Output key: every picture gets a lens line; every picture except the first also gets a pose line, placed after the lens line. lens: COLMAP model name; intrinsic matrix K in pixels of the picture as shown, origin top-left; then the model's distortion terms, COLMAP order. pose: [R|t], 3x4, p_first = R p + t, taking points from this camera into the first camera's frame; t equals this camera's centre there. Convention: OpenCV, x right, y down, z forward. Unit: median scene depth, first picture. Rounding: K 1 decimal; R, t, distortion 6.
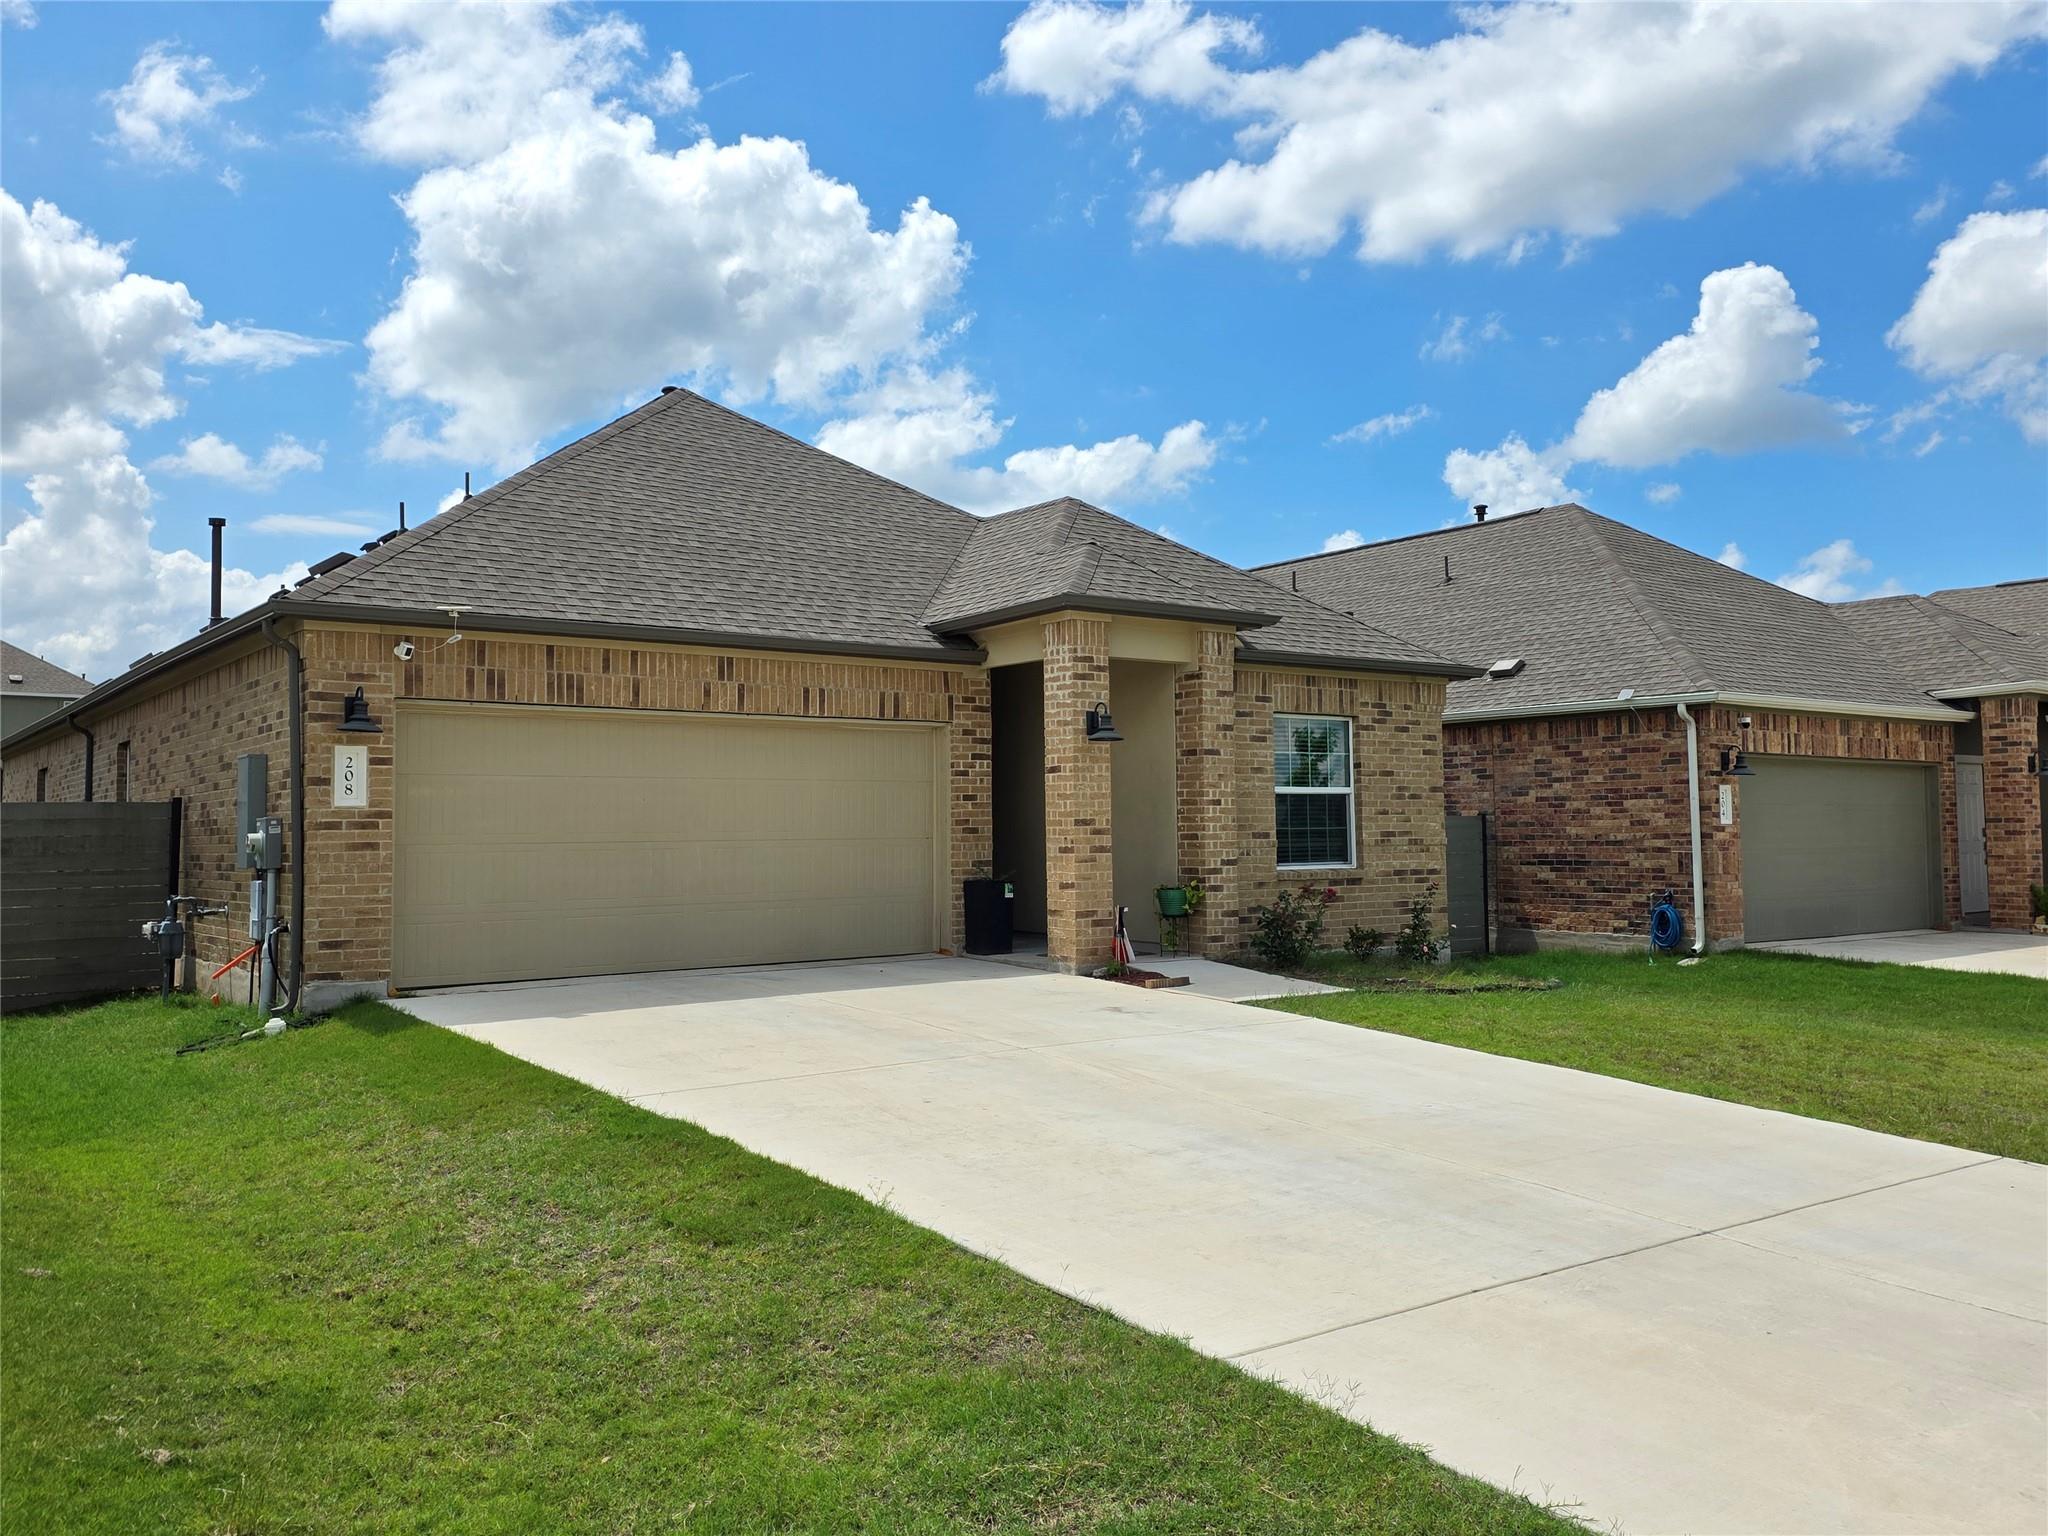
lens RADIAL K [[1624.5, 0, 1020.2], [0, 1624.5, 734.0], [0, 0, 1]] dist [0.136407, -0.194931]
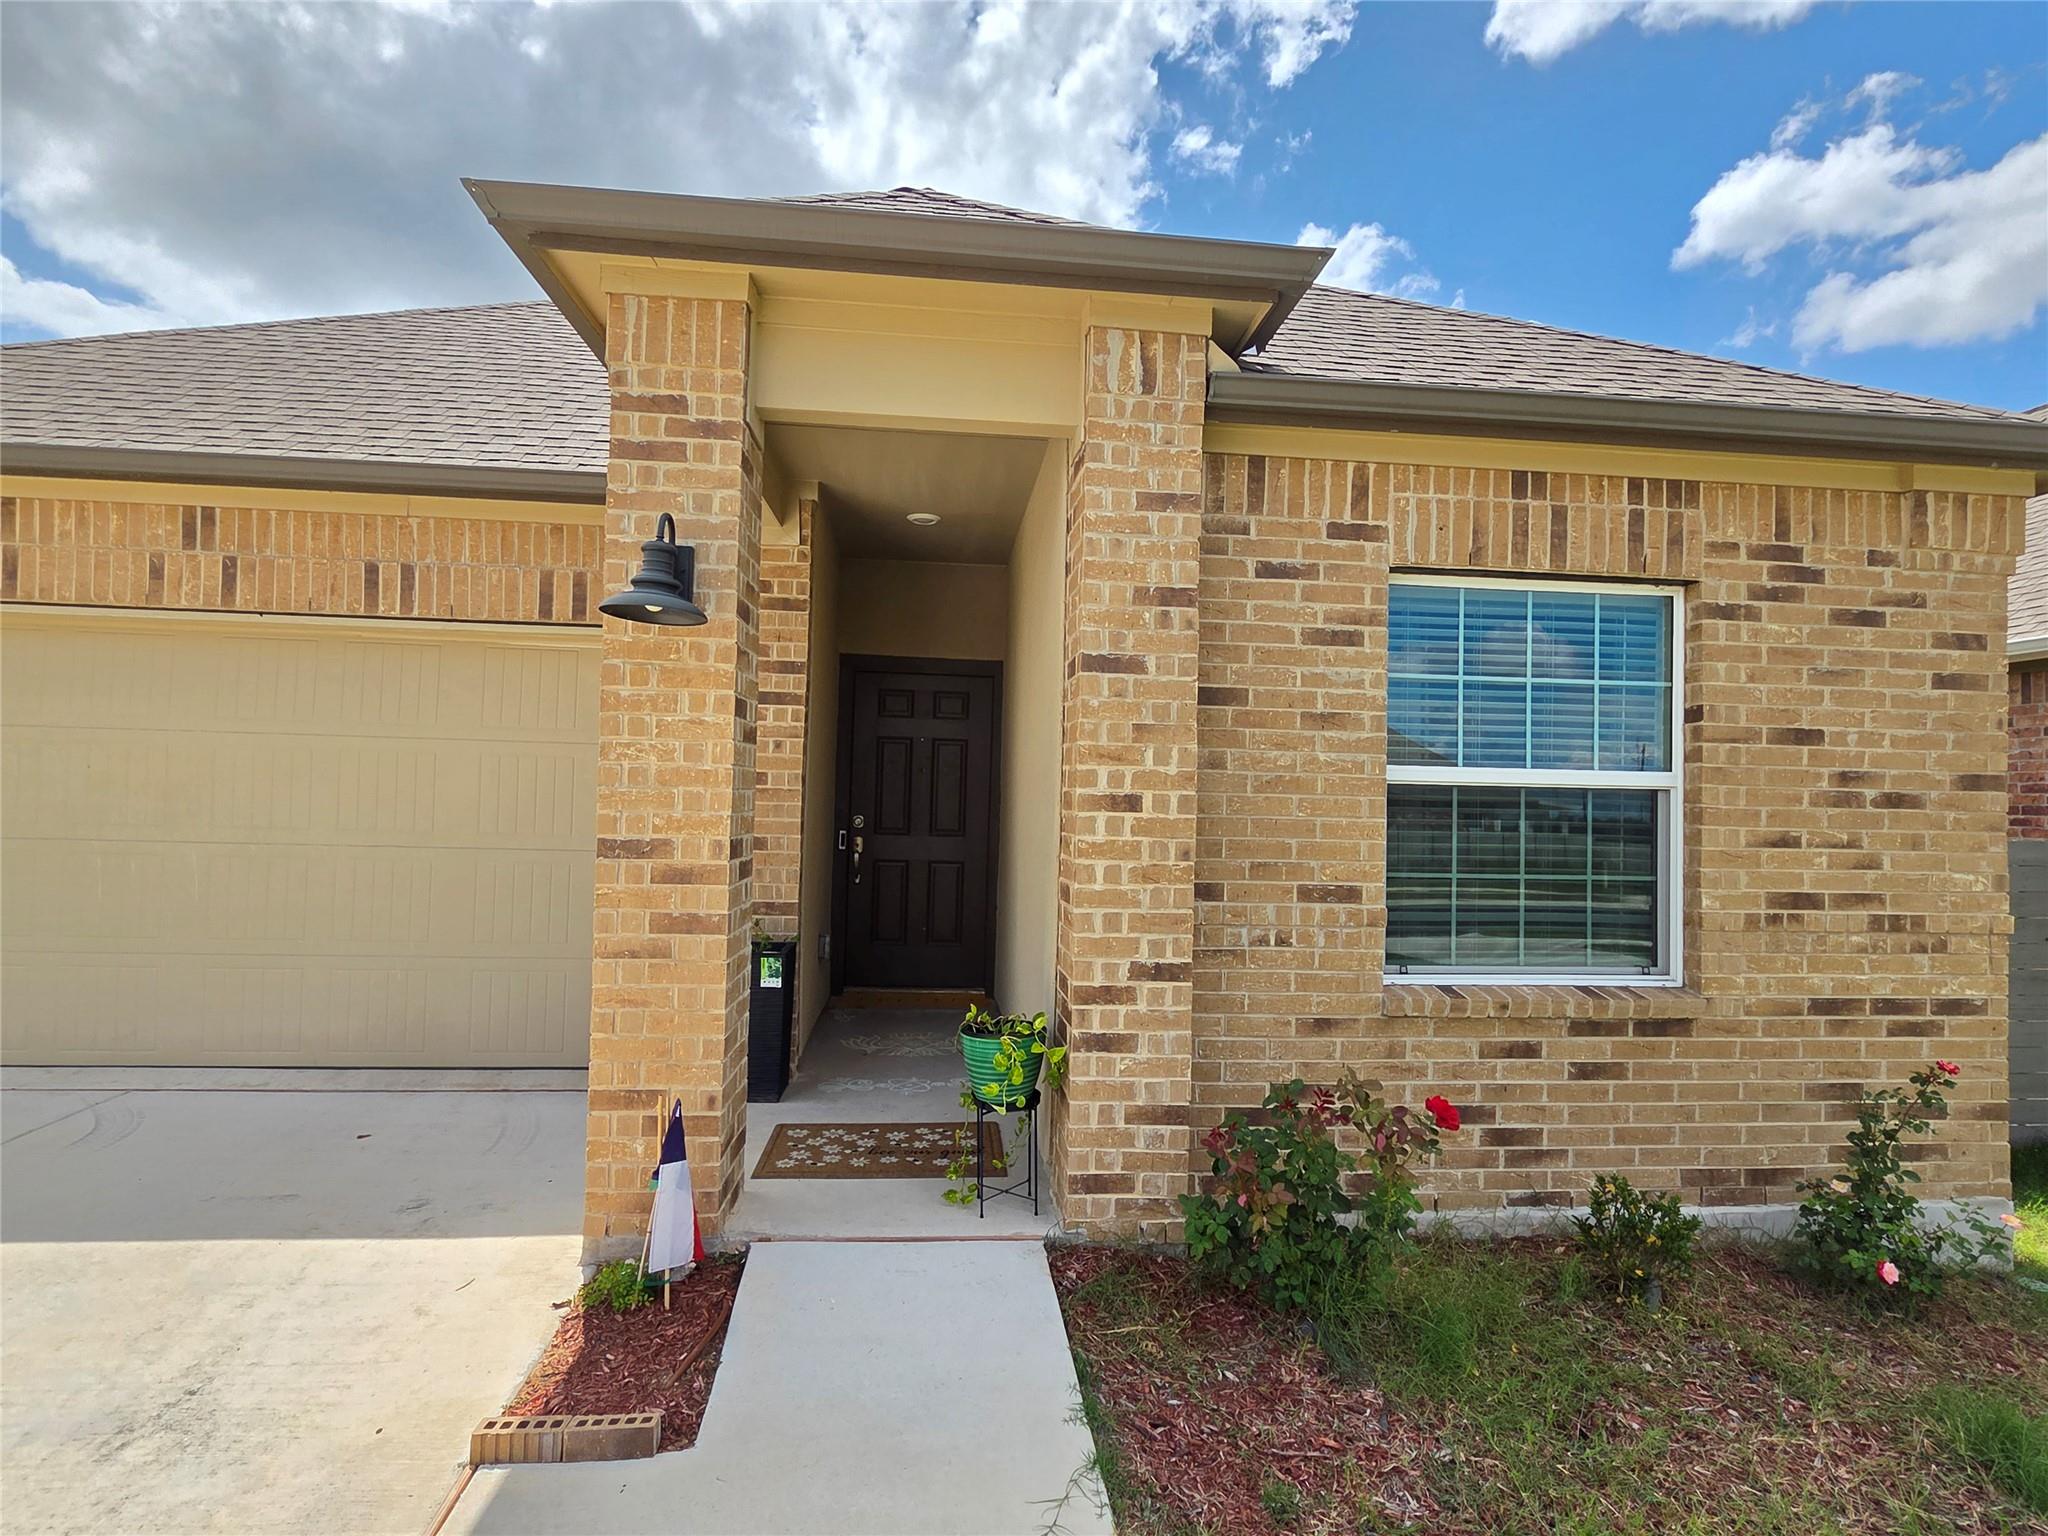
lens RADIAL K [[1061.3, 0, 1026.9], [0, 1061.3, 776.1], [0, 0, 1]] dist [-0.004556, -0.000760]
pose [[0.854465, 0.018656, -0.519174, 0.217905], [-0.001088, 0.999417, 0.034122, 0.027308], [0.519508, -0.028591, 0.853987, 0.769093]]
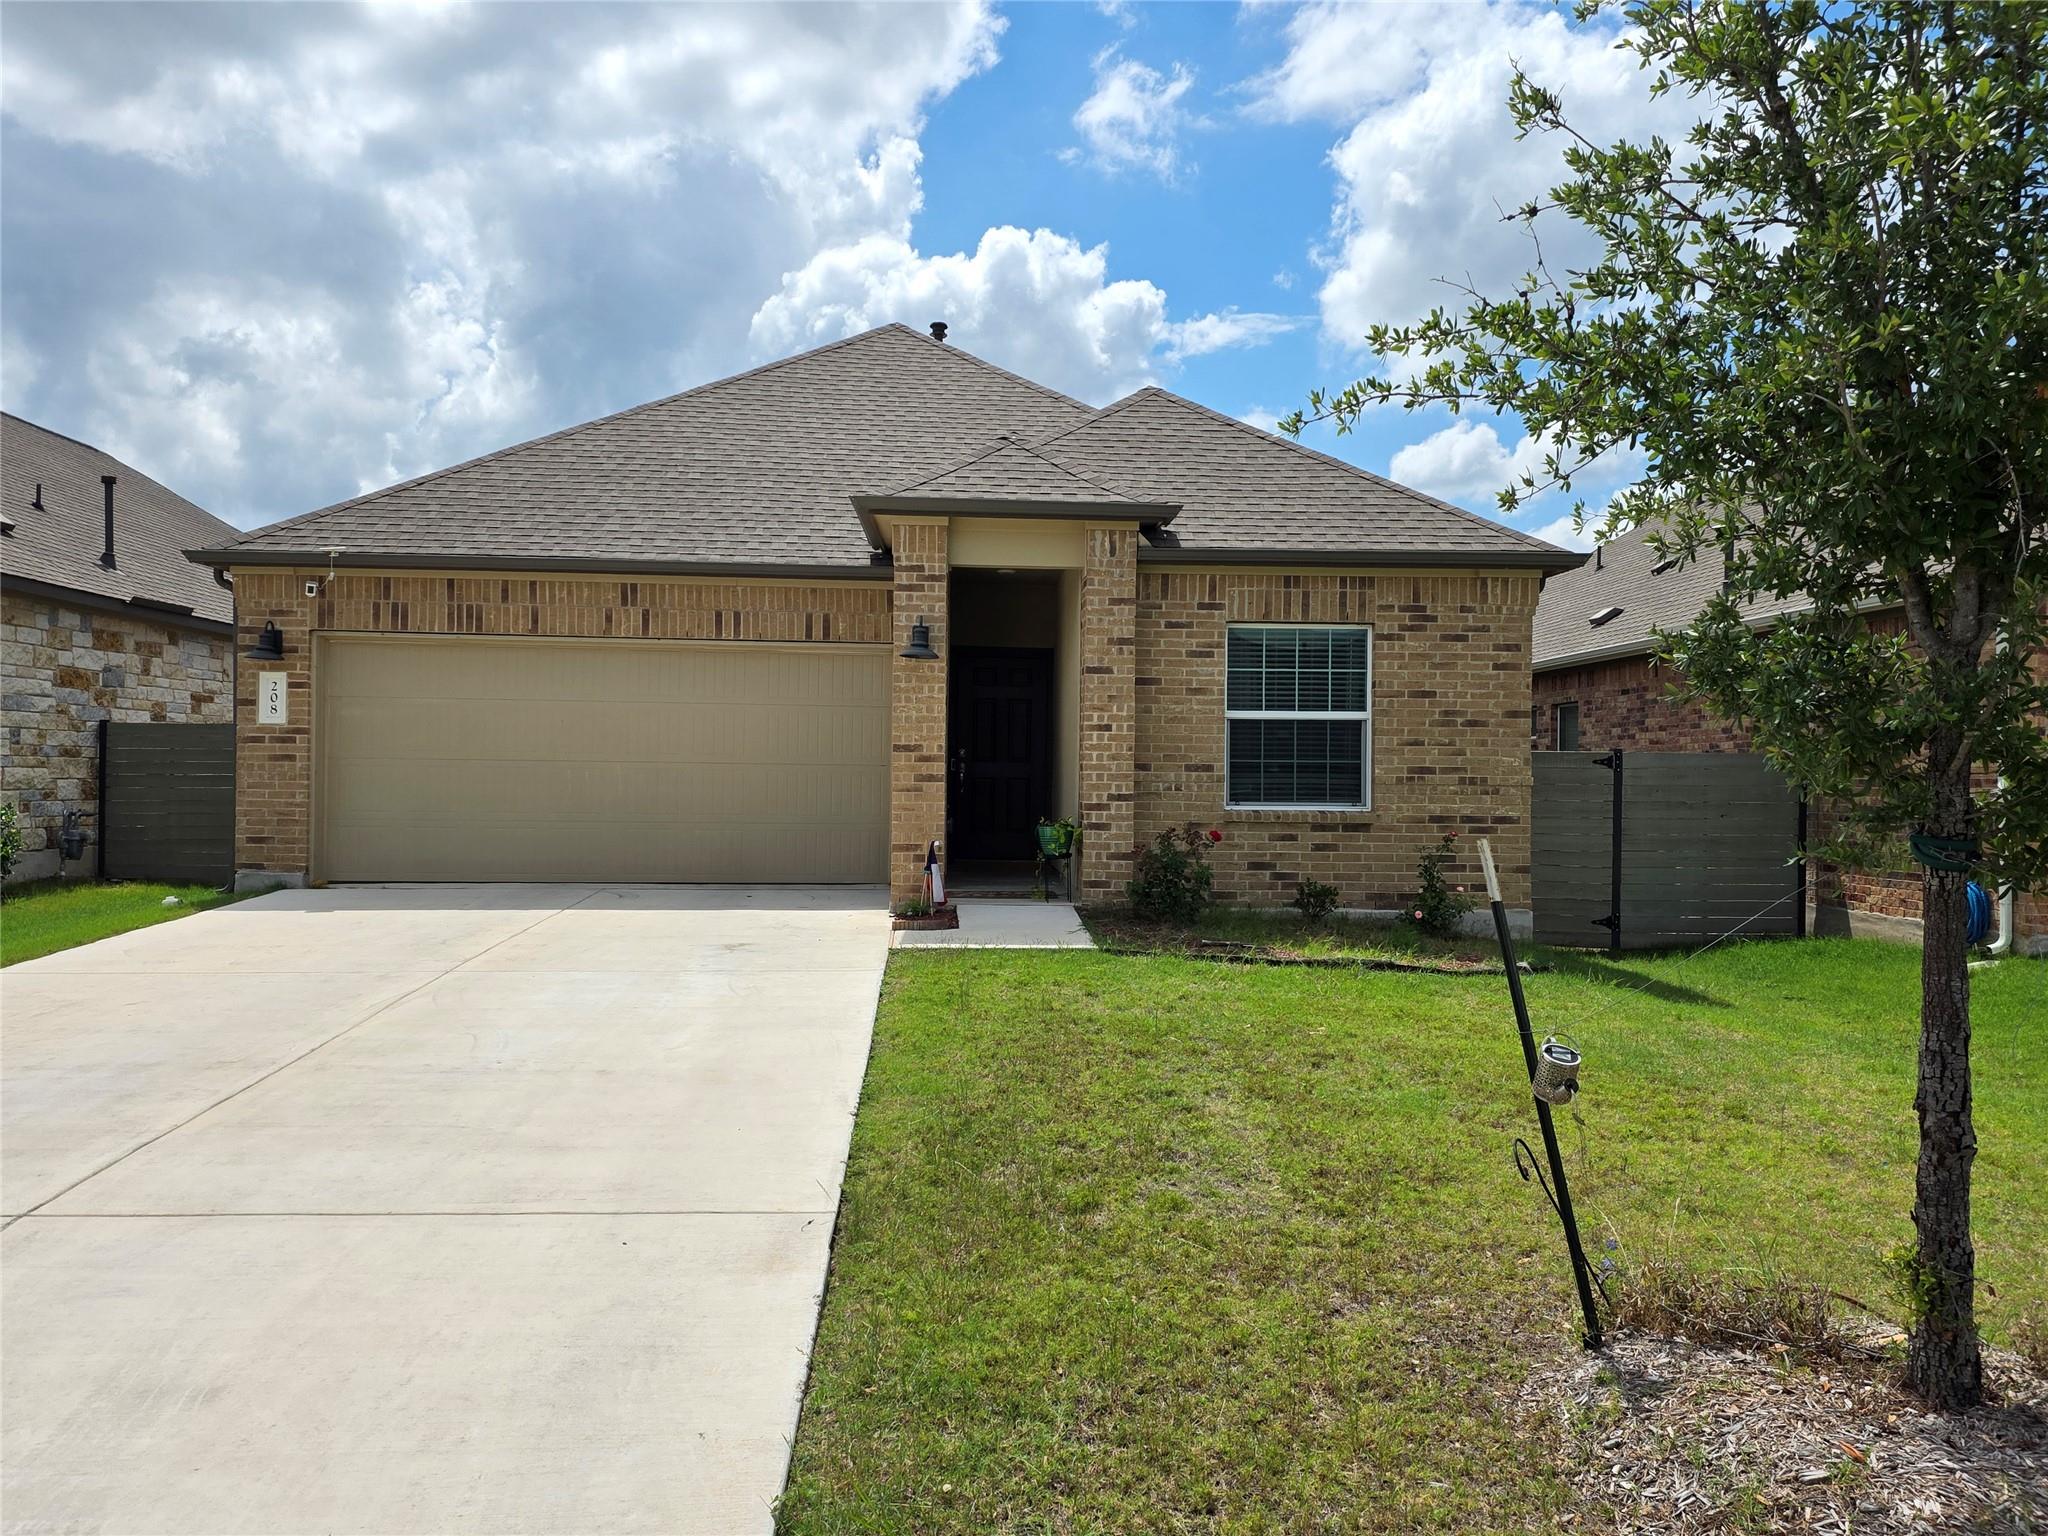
lens RADIAL K [[1623.8, 0, 1024.0], [0, 1623.8, 768.0], [0, 0, 1]] dist [0.141738, -0.209895]
pose [[0.832470, 0.016581, -0.553822, 0.549244], [0.014040, 0.998600, 0.051001, 0.018098], [0.553892, -0.050233, 0.831072, 0.250840]]
